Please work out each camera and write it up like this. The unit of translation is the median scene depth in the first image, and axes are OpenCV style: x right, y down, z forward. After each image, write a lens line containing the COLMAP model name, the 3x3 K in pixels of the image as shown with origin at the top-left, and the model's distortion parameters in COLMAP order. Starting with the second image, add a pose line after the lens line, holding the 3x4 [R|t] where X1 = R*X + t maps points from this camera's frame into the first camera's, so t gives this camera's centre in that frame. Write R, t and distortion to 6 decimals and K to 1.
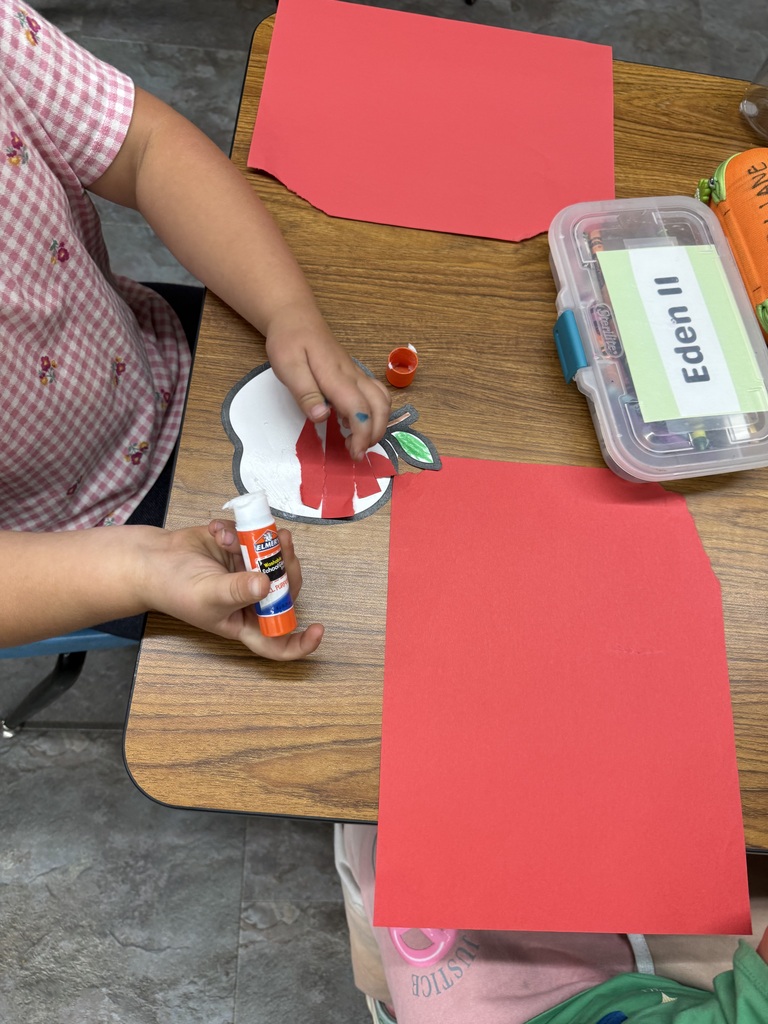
lens RADIAL K [[739.1, 0, 382.7], [0, 739.1, 513.9], [0, 0, 1]] dist [-0.010112, -0.008343]
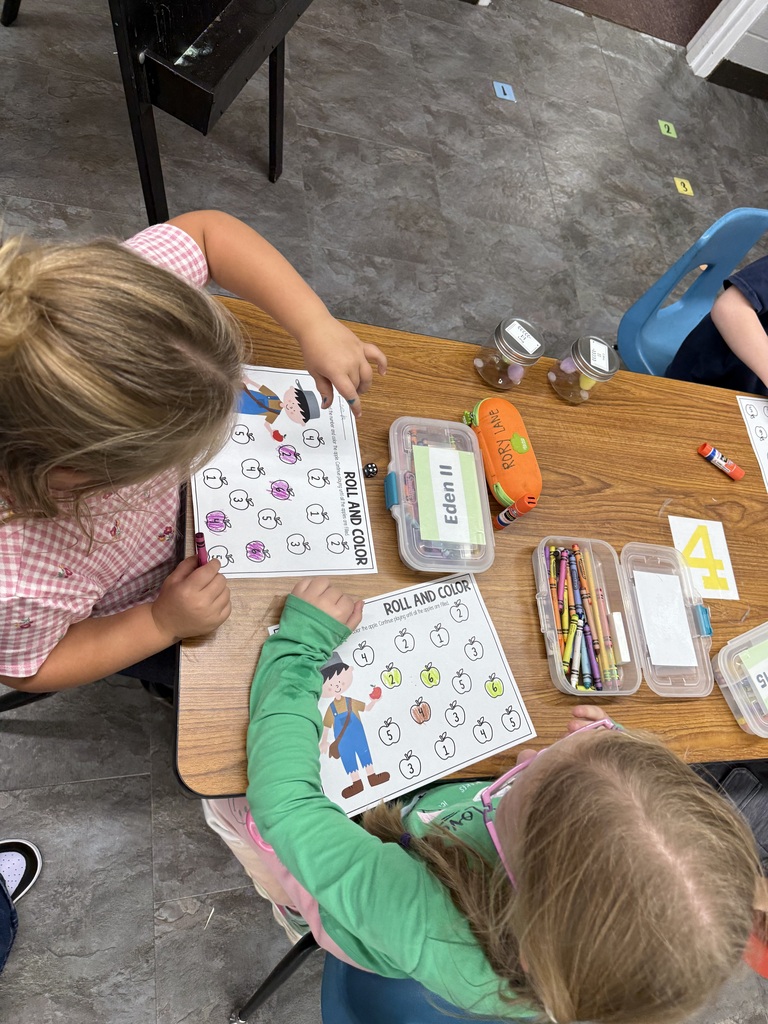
lens RADIAL K [[739.1, 0, 382.7], [0, 739.1, 513.9], [0, 0, 1]] dist [-0.010112, -0.008343]
pose [[0.949800, -0.039532, 0.310349, -0.186665], [0.053189, 0.997947, -0.035664, -0.090607], [-0.308302, 0.050381, 0.949954, -0.391194]]
